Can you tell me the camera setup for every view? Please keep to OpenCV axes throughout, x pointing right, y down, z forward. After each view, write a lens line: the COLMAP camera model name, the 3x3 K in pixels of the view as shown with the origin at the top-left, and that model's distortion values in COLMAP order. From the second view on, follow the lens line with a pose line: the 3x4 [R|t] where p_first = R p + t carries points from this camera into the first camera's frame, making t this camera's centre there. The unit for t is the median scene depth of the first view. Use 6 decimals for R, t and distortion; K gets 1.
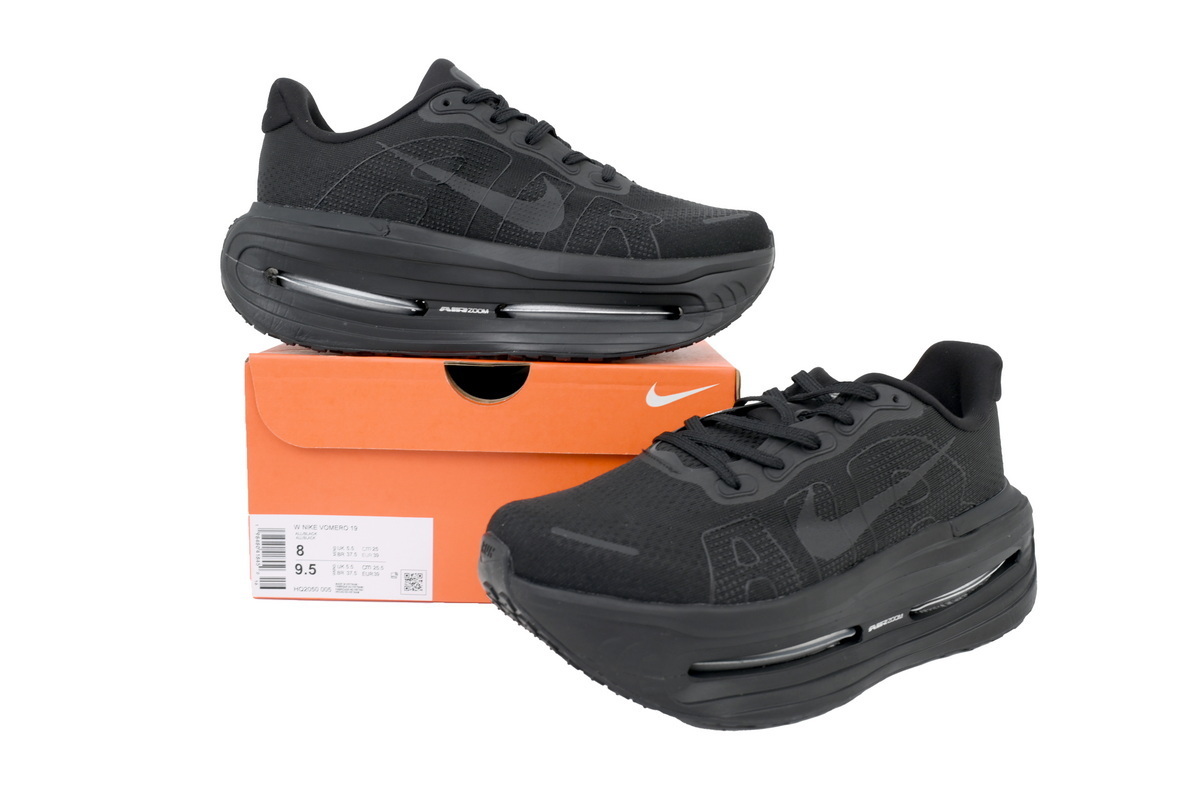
lens RADIAL K [[1010.2, 0, 600.0], [0, 1010.2, 400.0], [0, 0, 1]] dist [-0.000067, -0.000950]
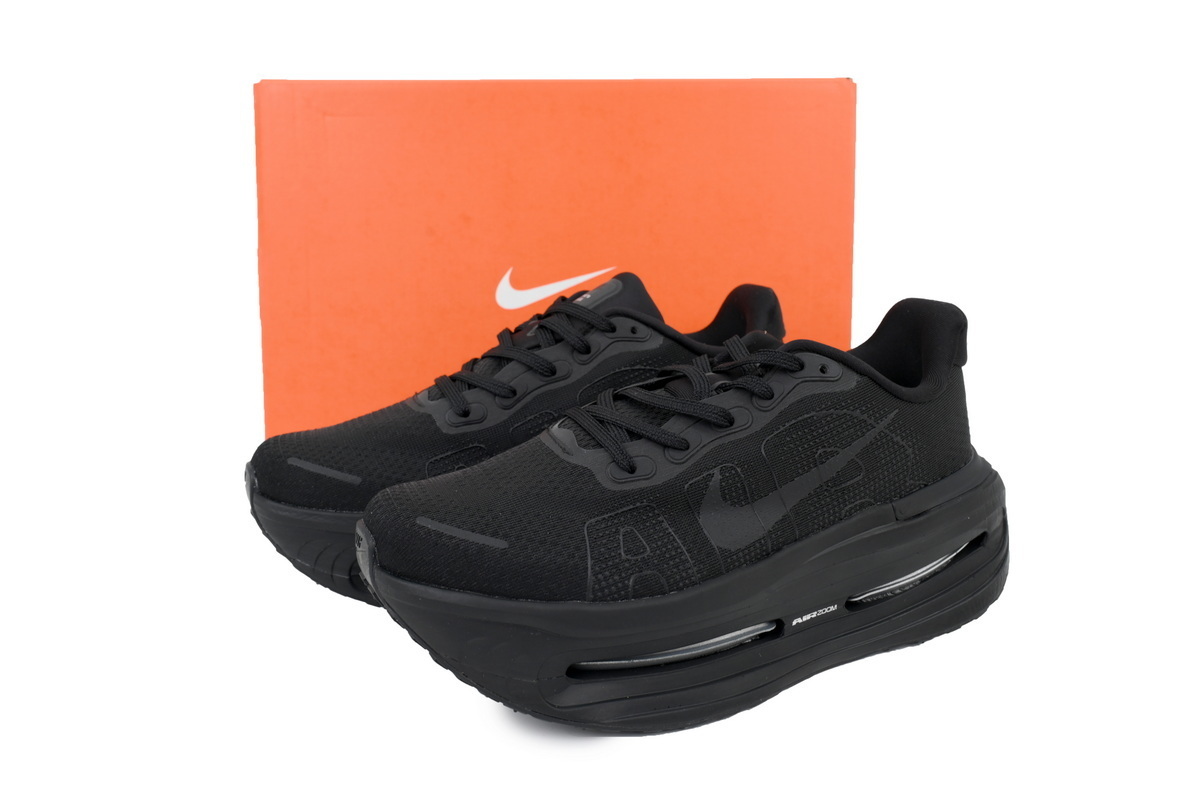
lens RADIAL K [[1010.2, 0, 600.0], [0, 1010.2, 400.0], [0, 0, 1]] dist [-0.000067, -0.000950]
pose [[0.994859, -0.006906, -0.101031, 0.194164], [0.012936, 0.998165, 0.059149, -0.030487], [0.100437, -0.060152, 0.993123, 0.094670]]
